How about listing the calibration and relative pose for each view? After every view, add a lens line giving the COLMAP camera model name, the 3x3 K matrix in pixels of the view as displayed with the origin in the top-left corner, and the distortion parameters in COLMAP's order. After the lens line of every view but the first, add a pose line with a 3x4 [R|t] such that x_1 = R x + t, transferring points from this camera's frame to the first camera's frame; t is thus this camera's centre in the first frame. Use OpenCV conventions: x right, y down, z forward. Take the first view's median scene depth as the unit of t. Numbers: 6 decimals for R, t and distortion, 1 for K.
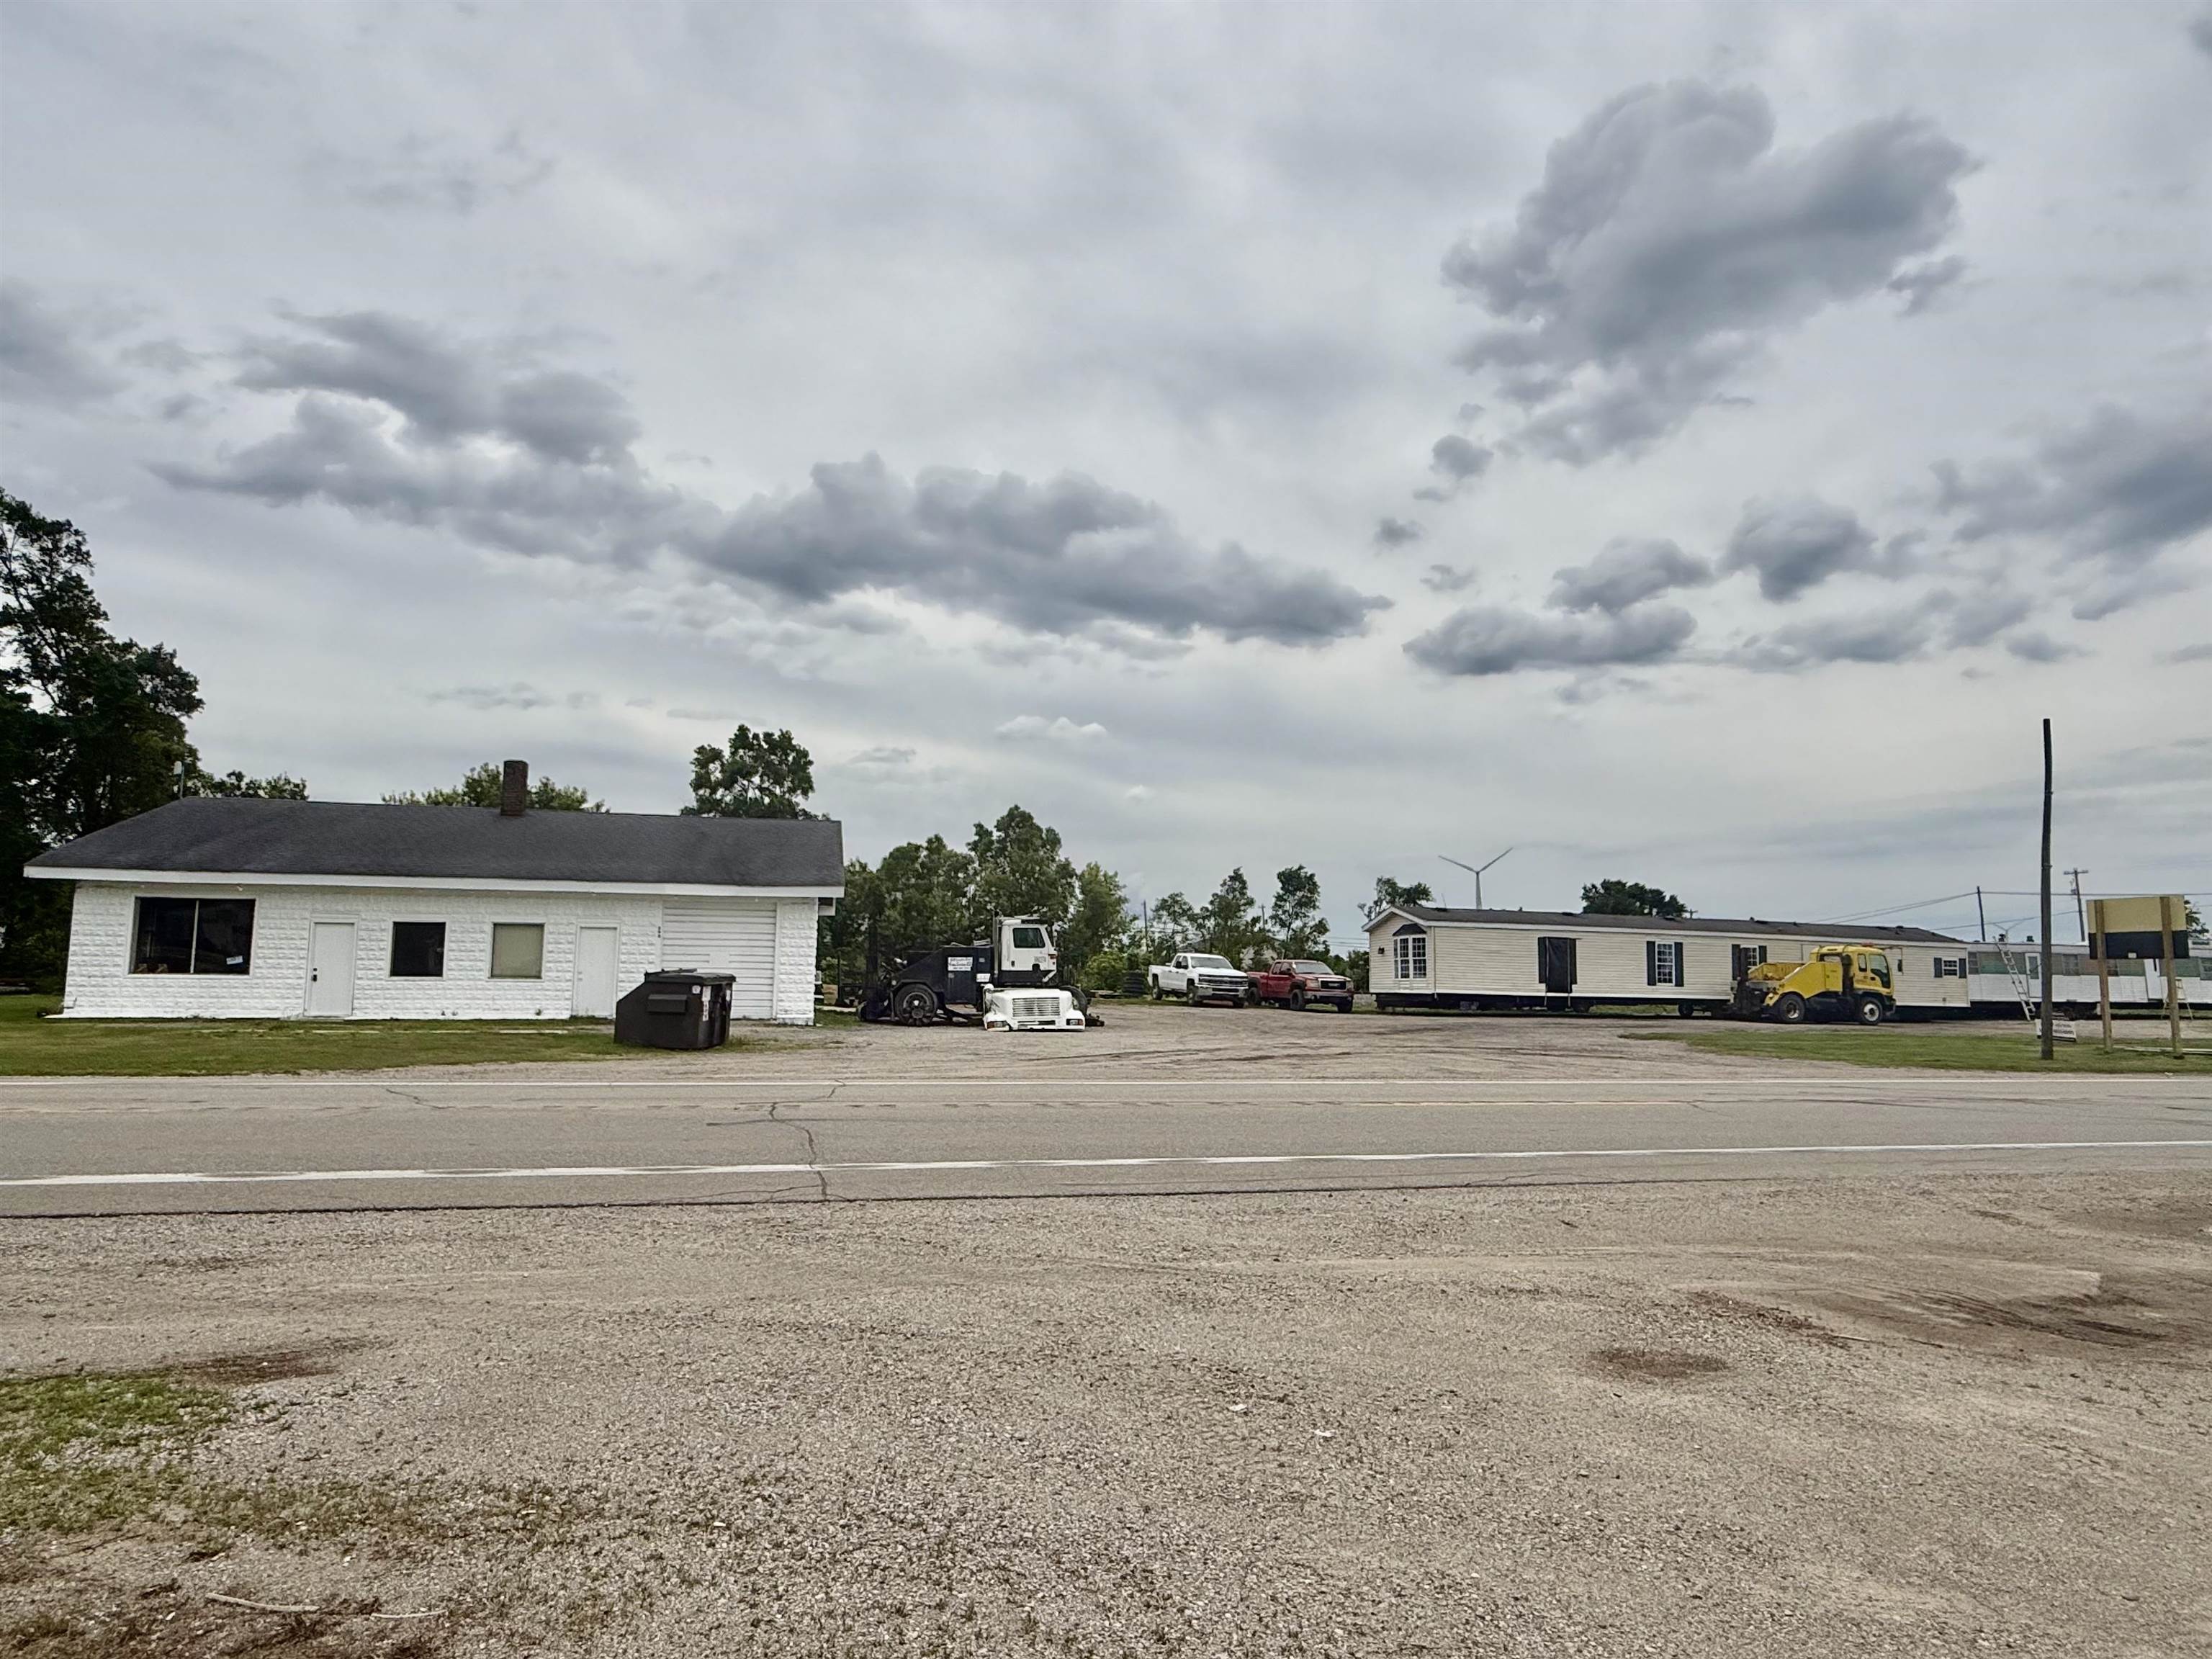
lens RADIAL K [[1179.1, 0, 1070.0], [0, 1179.1, 886.8], [0, 0, 1]] dist [0.004950, -0.000589]
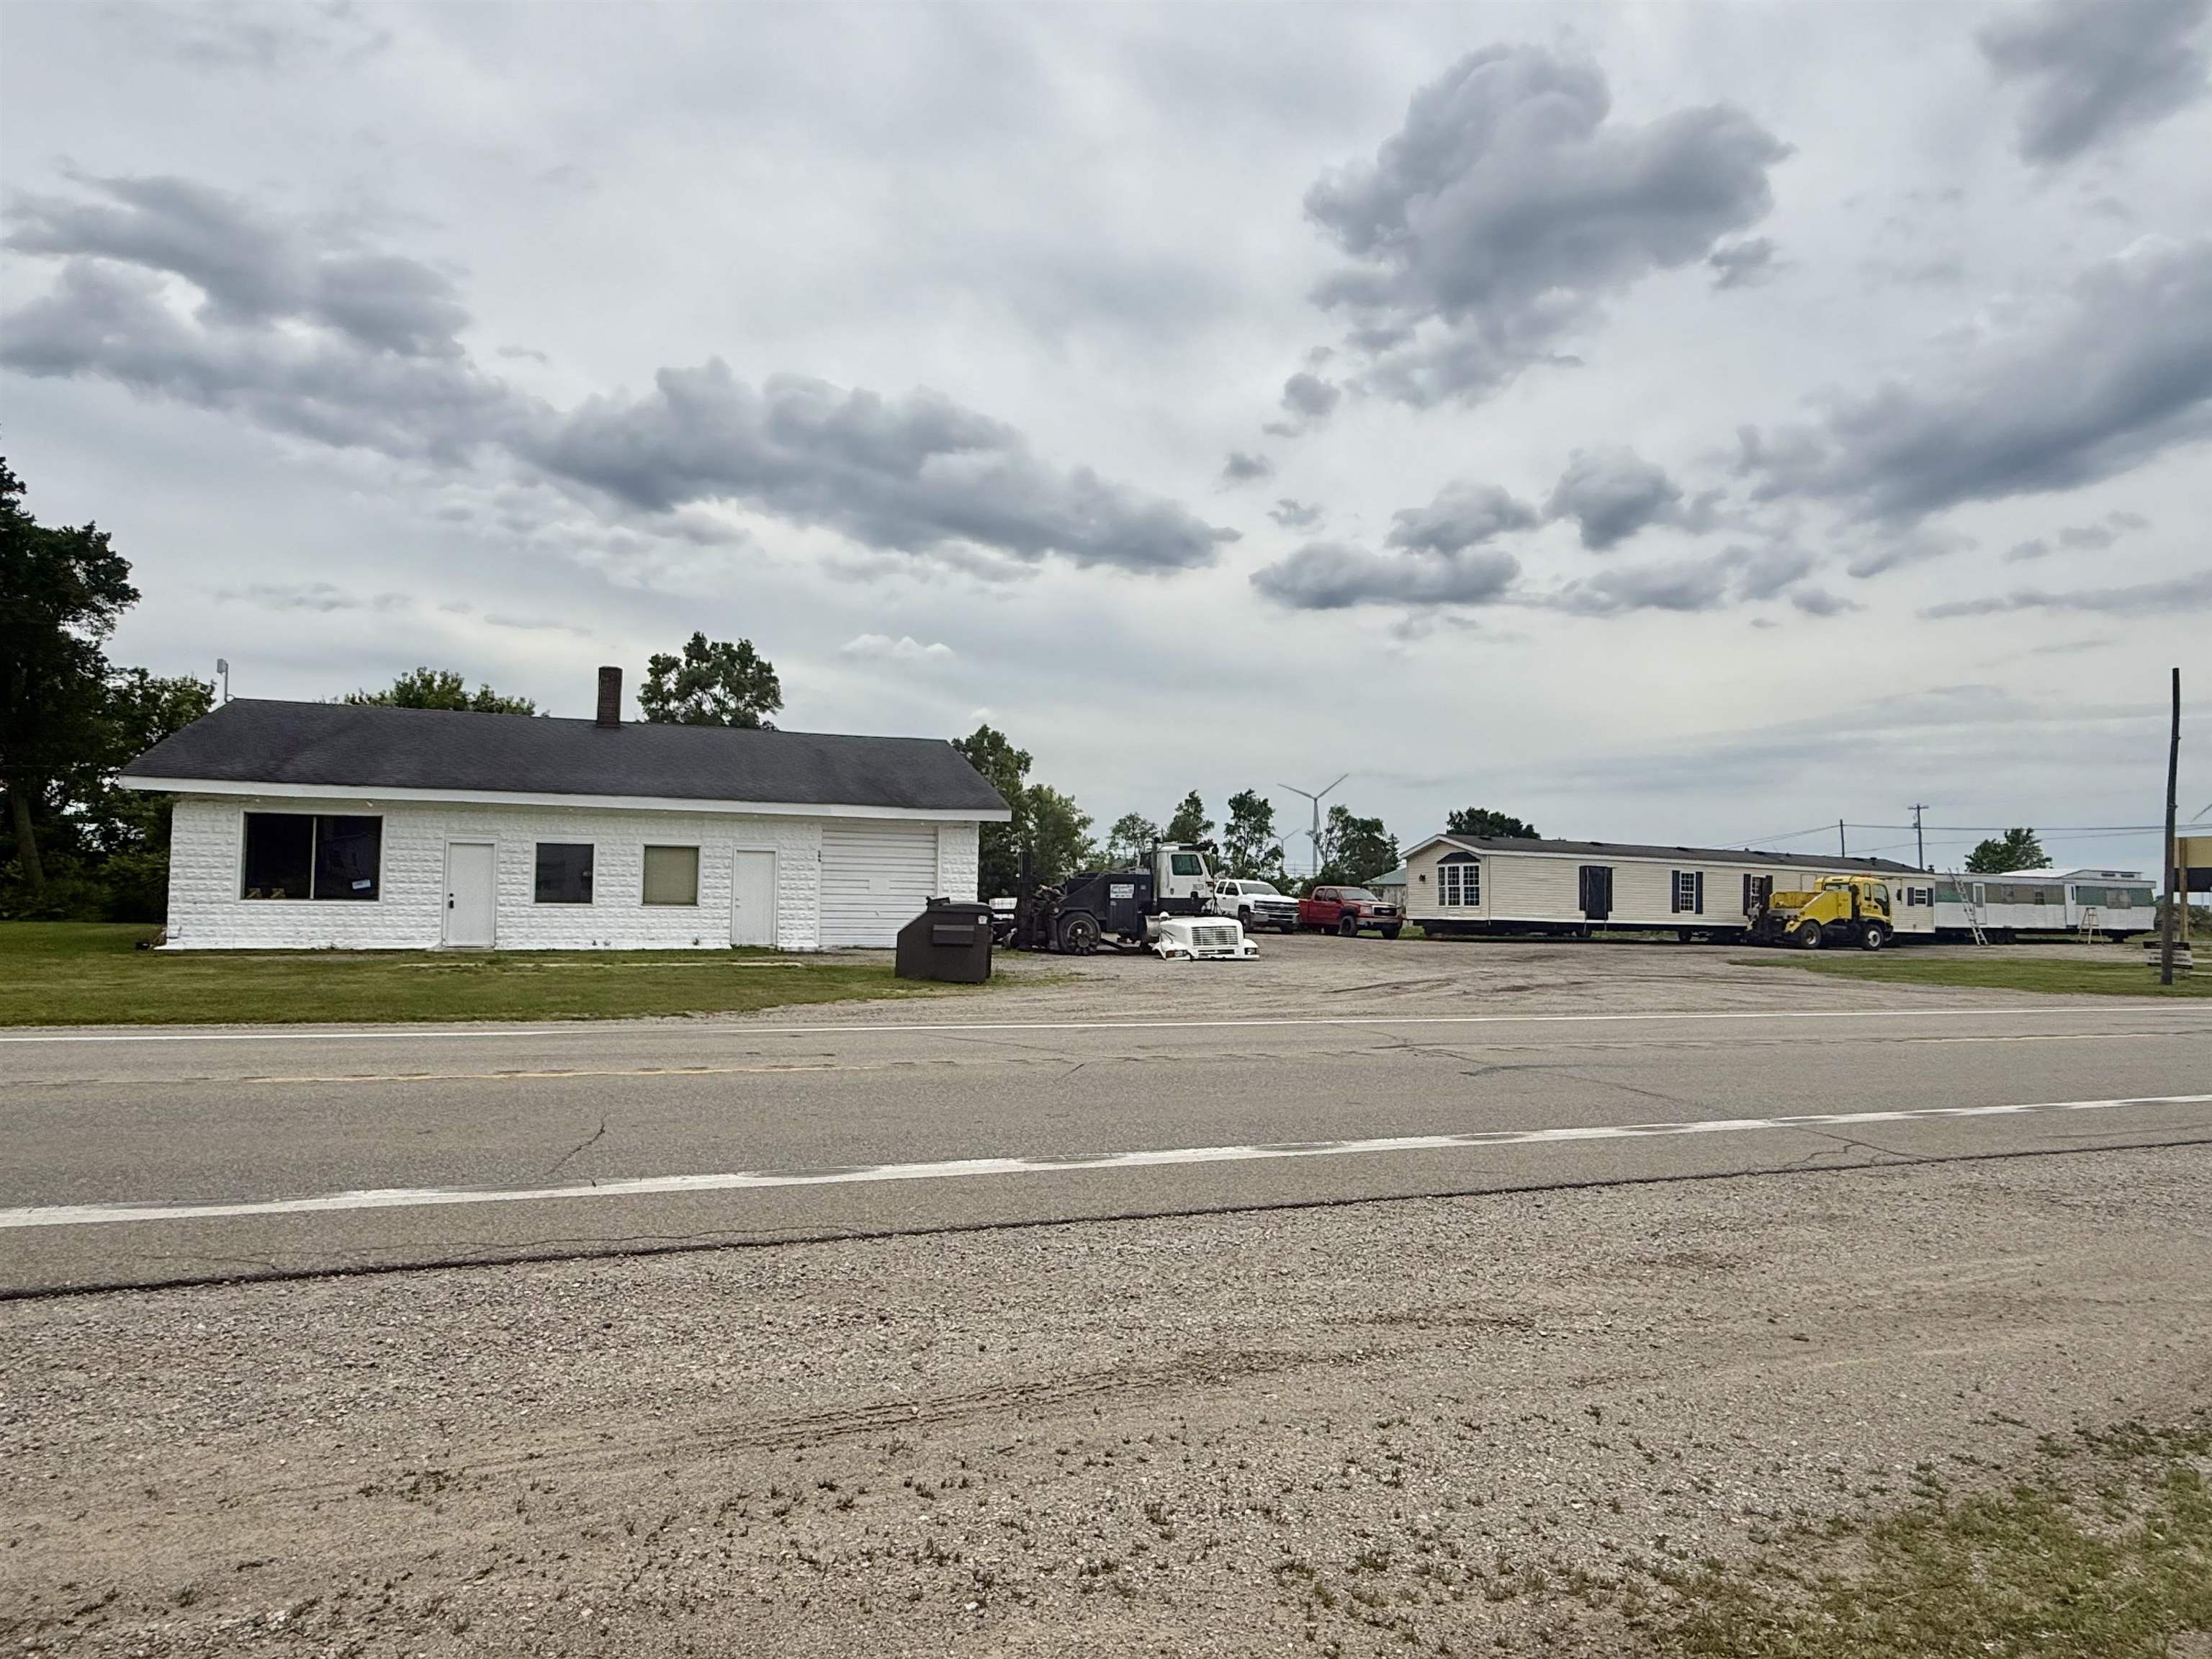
lens RADIAL K [[1179.1, 0, 1068.7], [0, 1179.1, 832.9], [0, 0, 1]] dist [0.004950, -0.000589]
pose [[0.992107, 0.010035, 0.124991, -0.152127], [-0.012432, 0.999753, 0.018412, 0.000128], [-0.124775, -0.019821, 0.991987, 0.026262]]
